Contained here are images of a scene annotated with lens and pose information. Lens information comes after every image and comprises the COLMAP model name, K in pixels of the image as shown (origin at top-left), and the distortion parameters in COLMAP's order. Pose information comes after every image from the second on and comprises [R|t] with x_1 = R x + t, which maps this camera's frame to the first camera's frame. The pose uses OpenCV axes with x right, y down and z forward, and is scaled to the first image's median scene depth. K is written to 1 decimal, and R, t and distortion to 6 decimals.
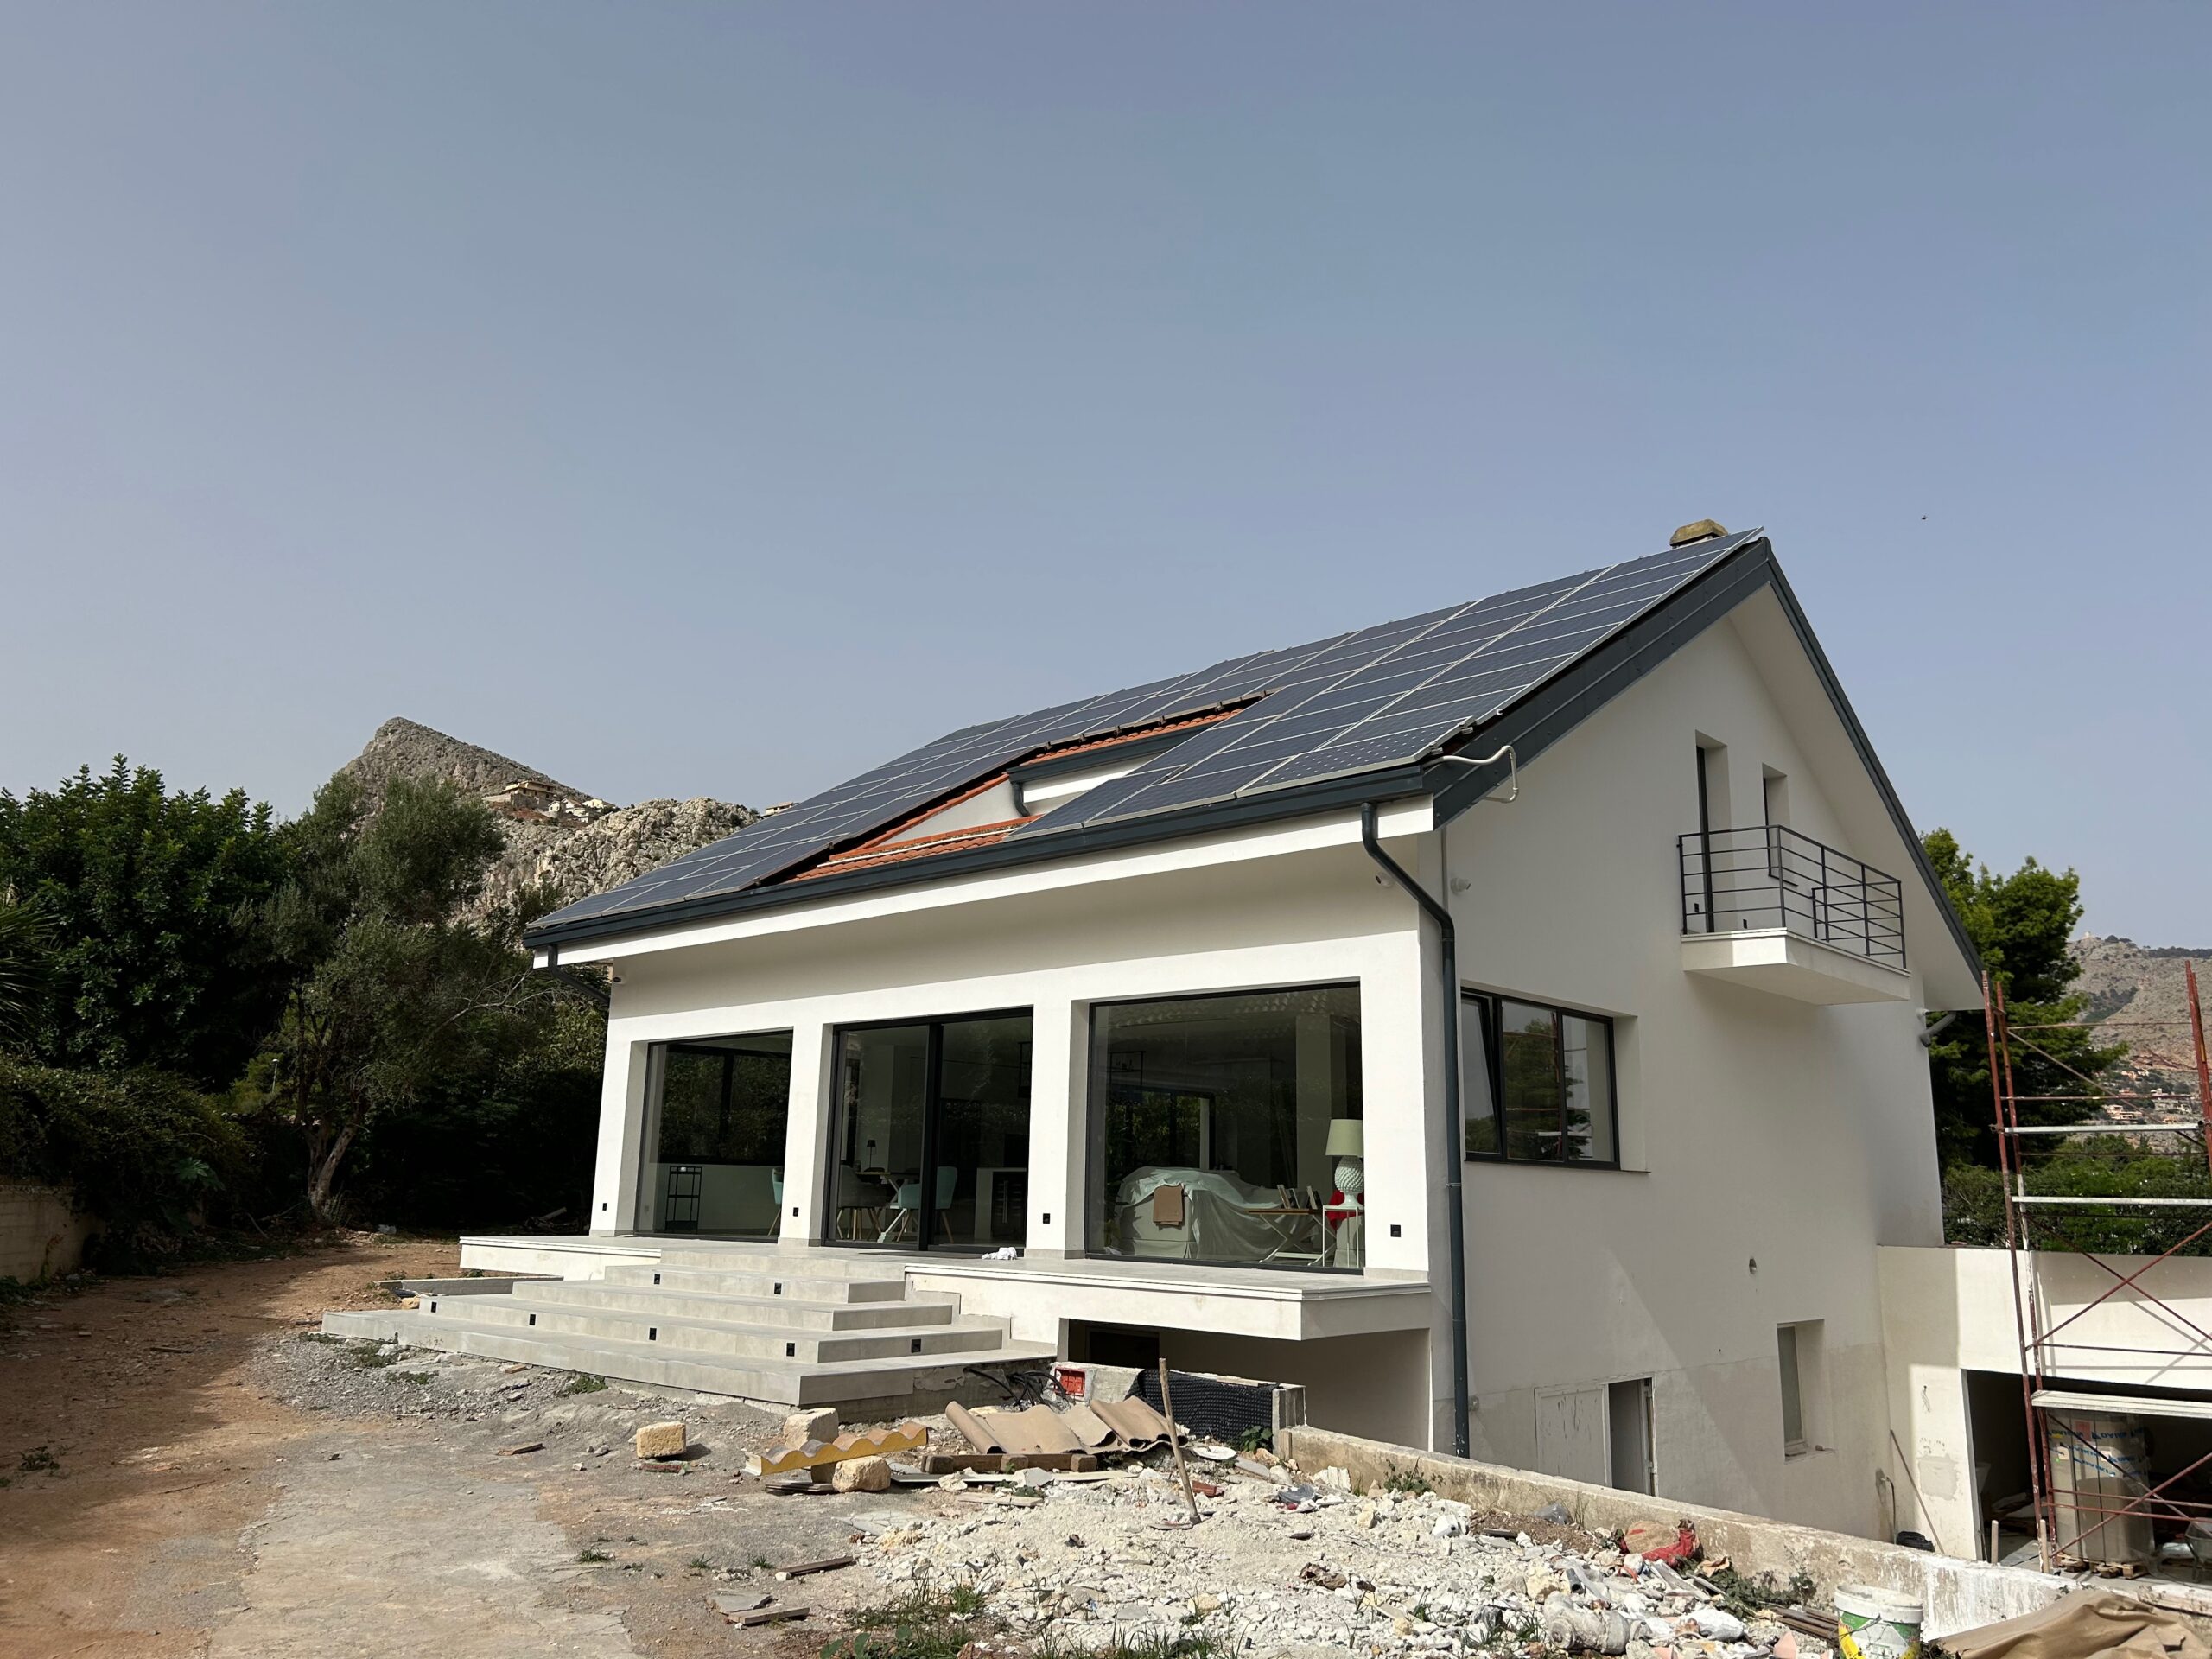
lens RADIAL K [[1700.5, 0, 1106.0], [0, 1700.5, 829.5], [0, 0, 1]] dist [0.010985, -0.000402]
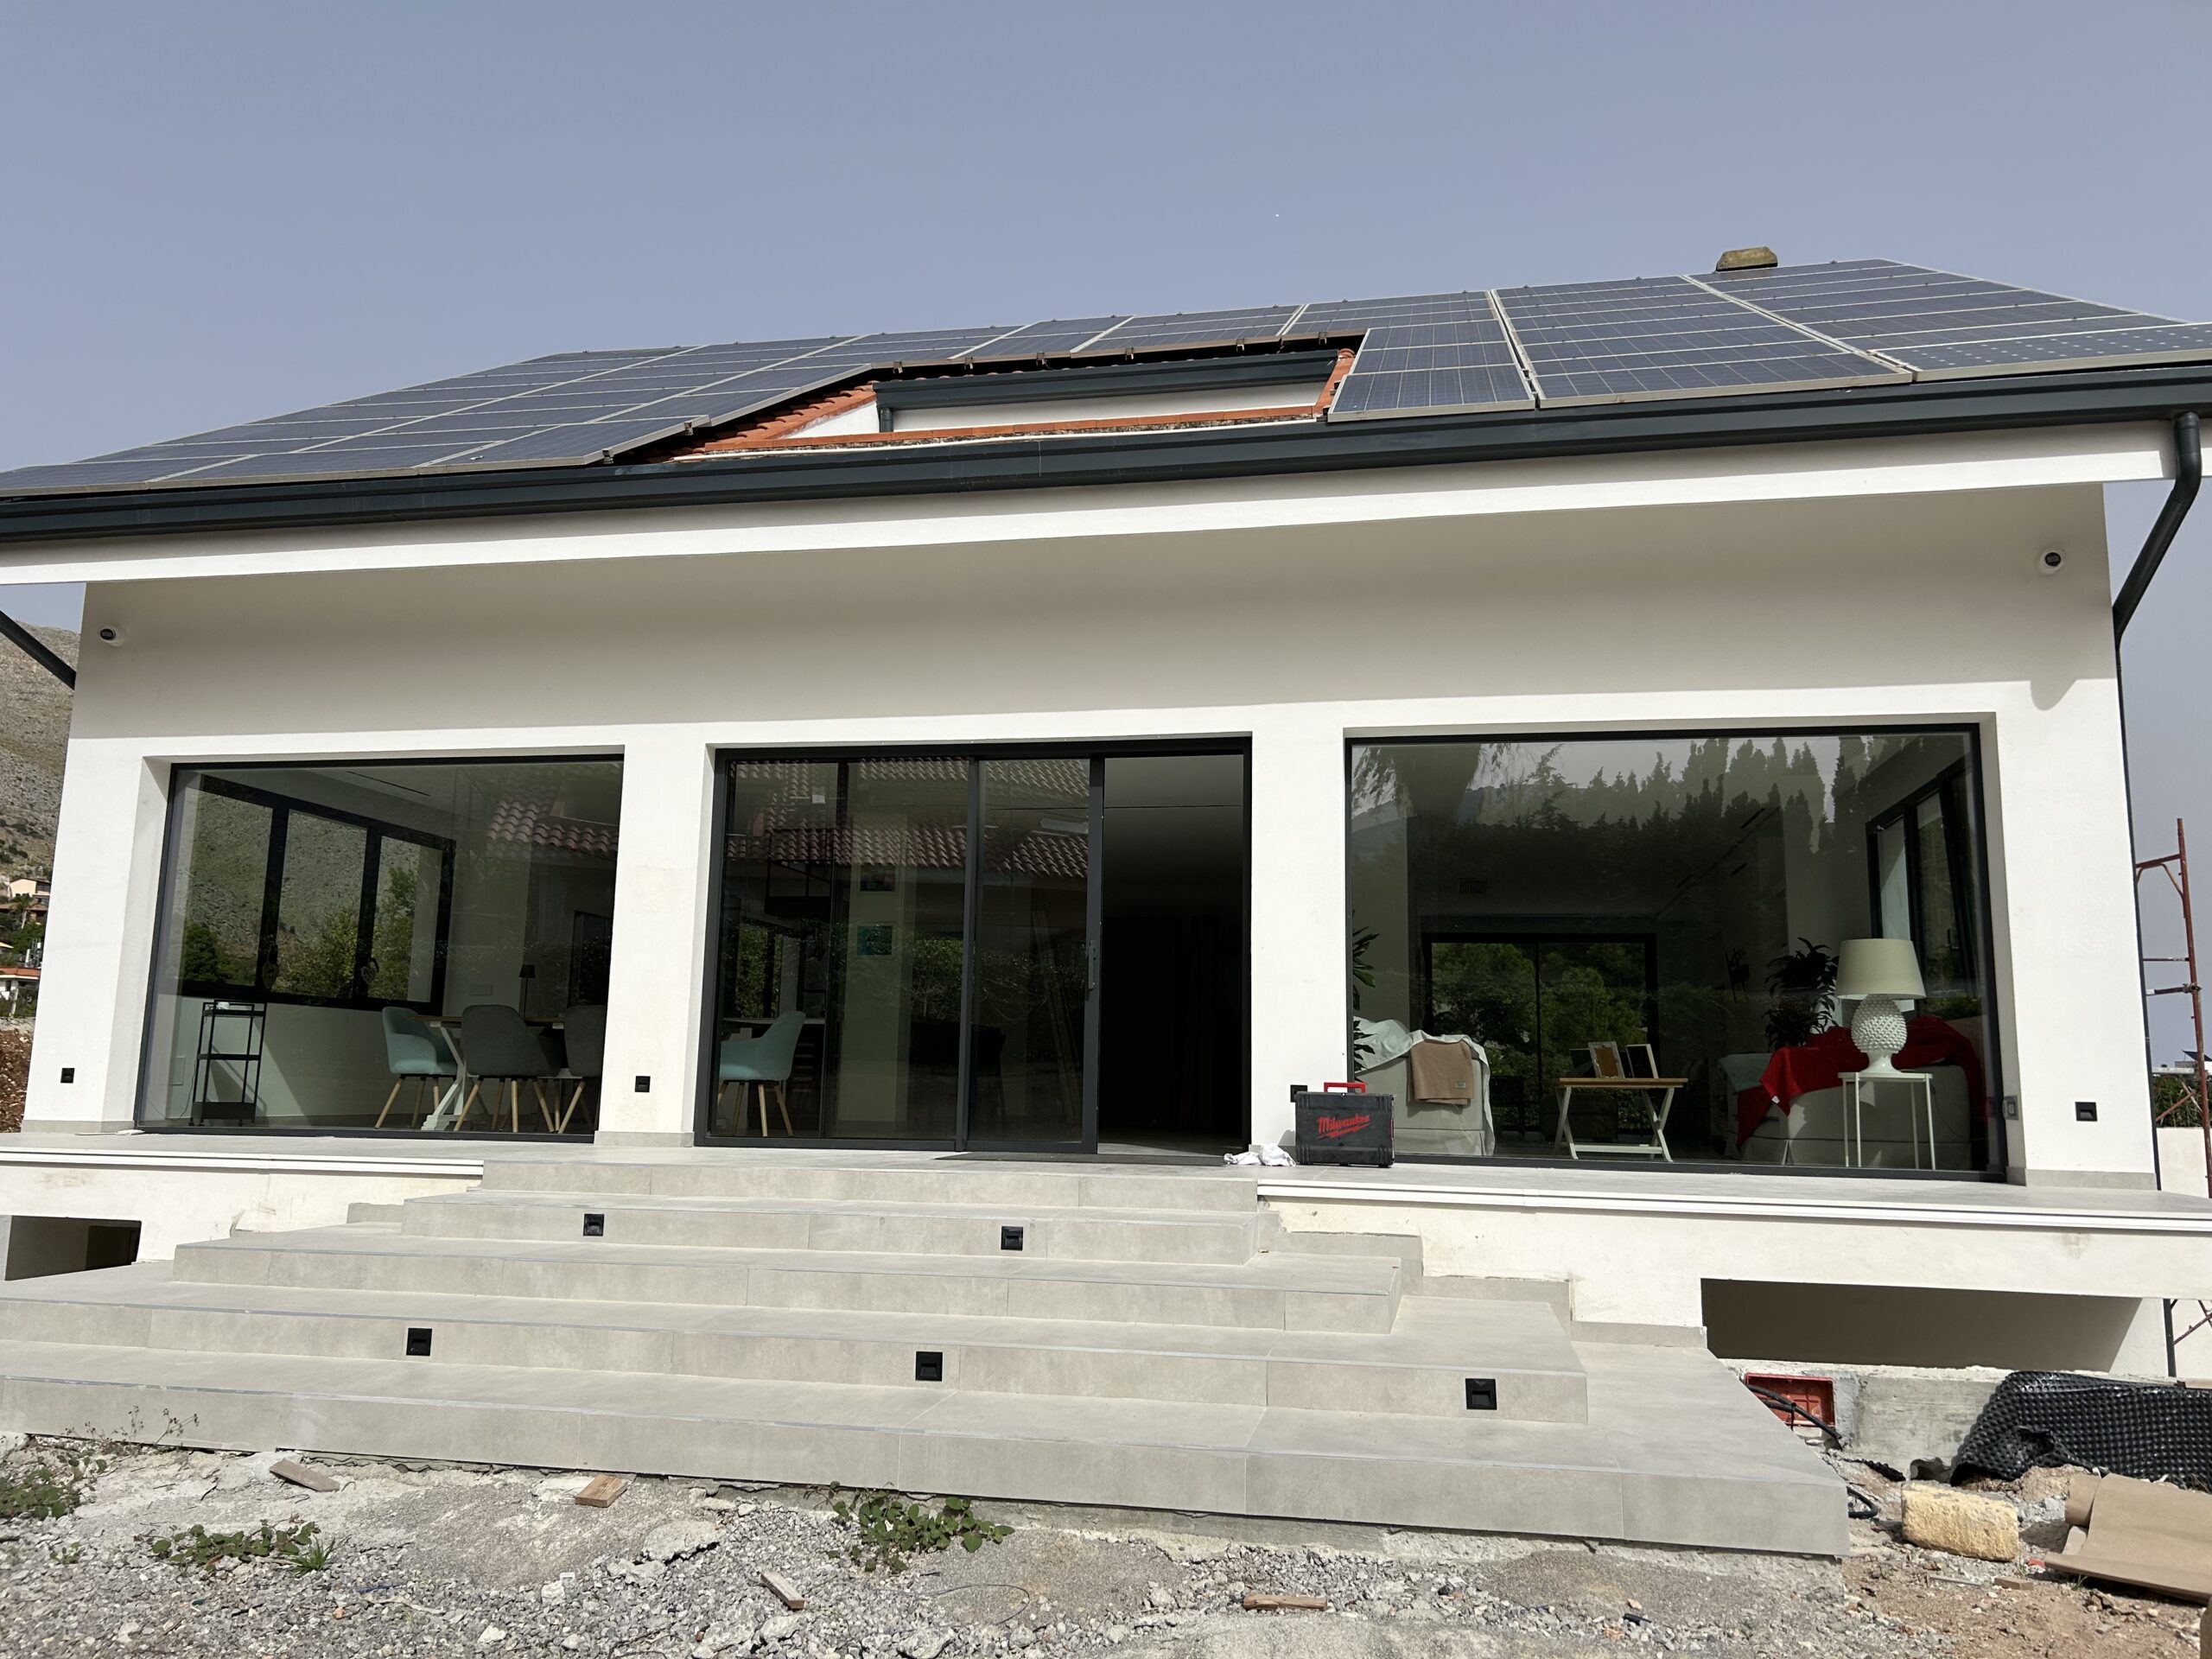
lens RADIAL K [[1657.4, 0, 1106.0], [0, 1657.4, 898.2], [0, 0, 1]] dist [0.079441, -0.129672]
pose [[0.852989, 0.057581, 0.518743, -0.339904], [-0.112967, 0.990704, 0.075787, 0.111410], [-0.509557, -0.123246, 0.851564, 0.489899]]
